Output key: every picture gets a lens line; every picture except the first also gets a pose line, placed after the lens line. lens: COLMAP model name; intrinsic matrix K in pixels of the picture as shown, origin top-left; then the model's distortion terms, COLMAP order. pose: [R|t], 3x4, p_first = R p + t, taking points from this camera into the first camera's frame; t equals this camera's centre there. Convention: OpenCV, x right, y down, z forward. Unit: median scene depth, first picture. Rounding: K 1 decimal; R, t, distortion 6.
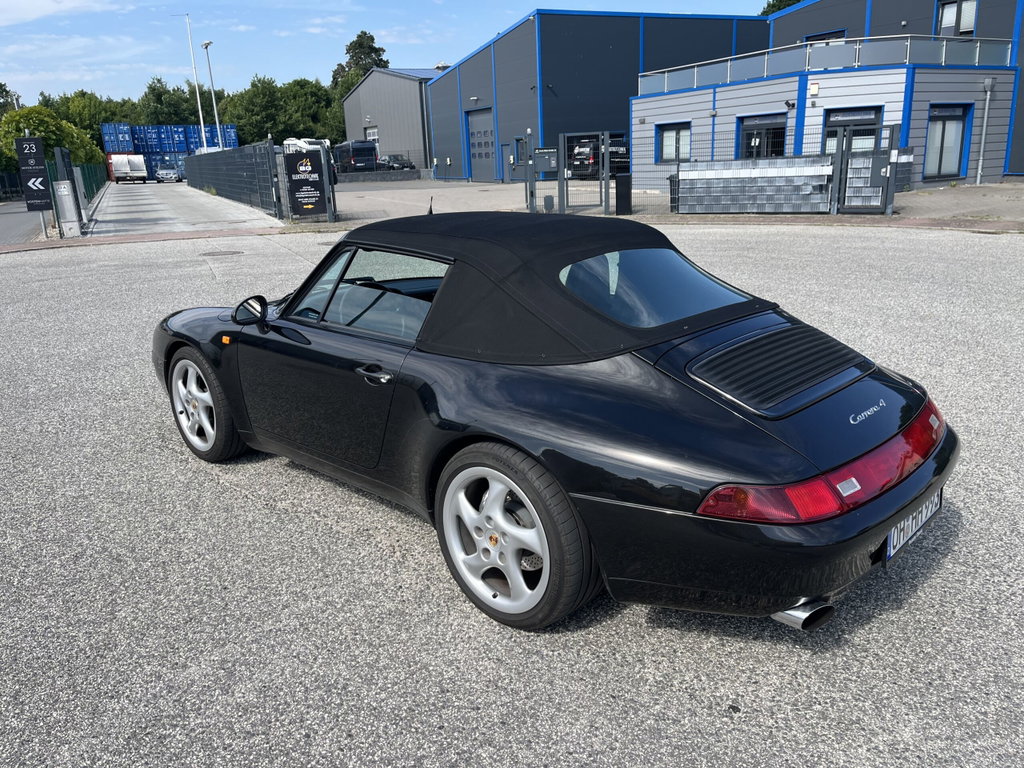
lens RADIAL K [[780.4, 0, 508.1], [0, 780.4, 386.9], [0, 0, 1]] dist [0.071202, -0.101606]
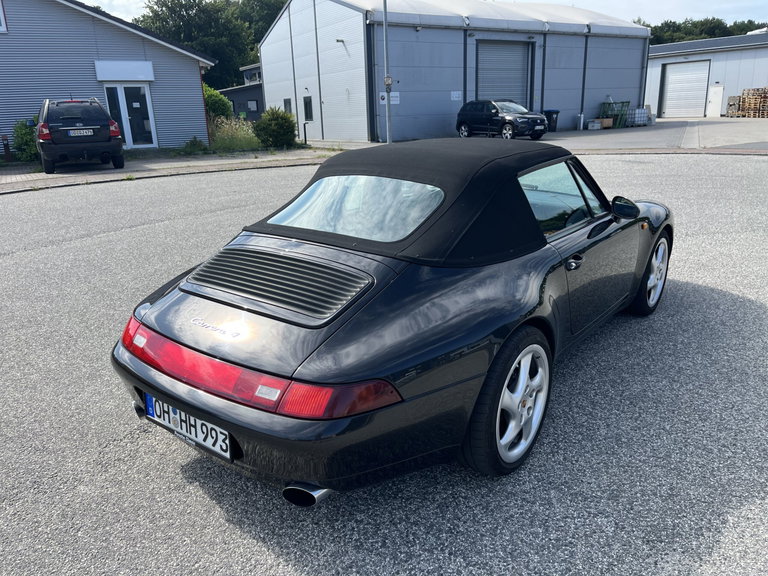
lens RADIAL K [[585.3, 0, 385.9], [0, 585.3, 291.6], [0, 0, 1]] dist [0.071202, -0.101606]
pose [[0.098260, 0.323472, -0.941122, 0.188924], [-0.255471, 0.922205, 0.290297, -0.049228], [0.961811, 0.211905, 0.173253, 0.159147]]
